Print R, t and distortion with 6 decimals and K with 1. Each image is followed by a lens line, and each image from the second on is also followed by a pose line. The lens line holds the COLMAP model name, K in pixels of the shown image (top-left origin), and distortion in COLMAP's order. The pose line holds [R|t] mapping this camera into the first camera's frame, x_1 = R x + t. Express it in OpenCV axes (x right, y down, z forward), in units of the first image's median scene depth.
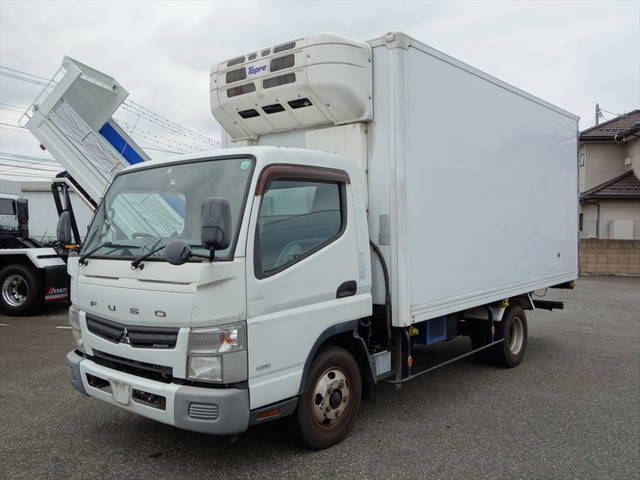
lens RADIAL K [[568.7, 0, 320.0], [0, 568.7, 240.0], [0, 0, 1]] dist [-0.015375, -0.006130]
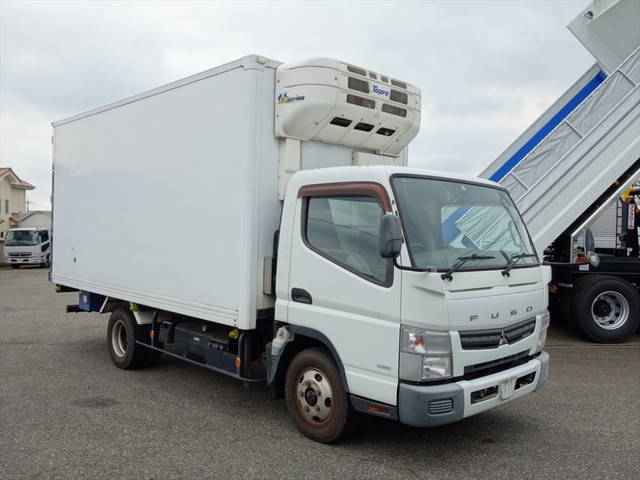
lens RADIAL K [[568.7, 0, 320.0], [0, 568.7, 240.0], [0, 0, 1]] dist [-0.015375, -0.006130]
pose [[0.119318, 0.009499, 0.992811, -1.215377], [-0.005963, 0.999943, -0.008851, -0.008020], [-0.992838, -0.004864, 0.119368, 1.003069]]
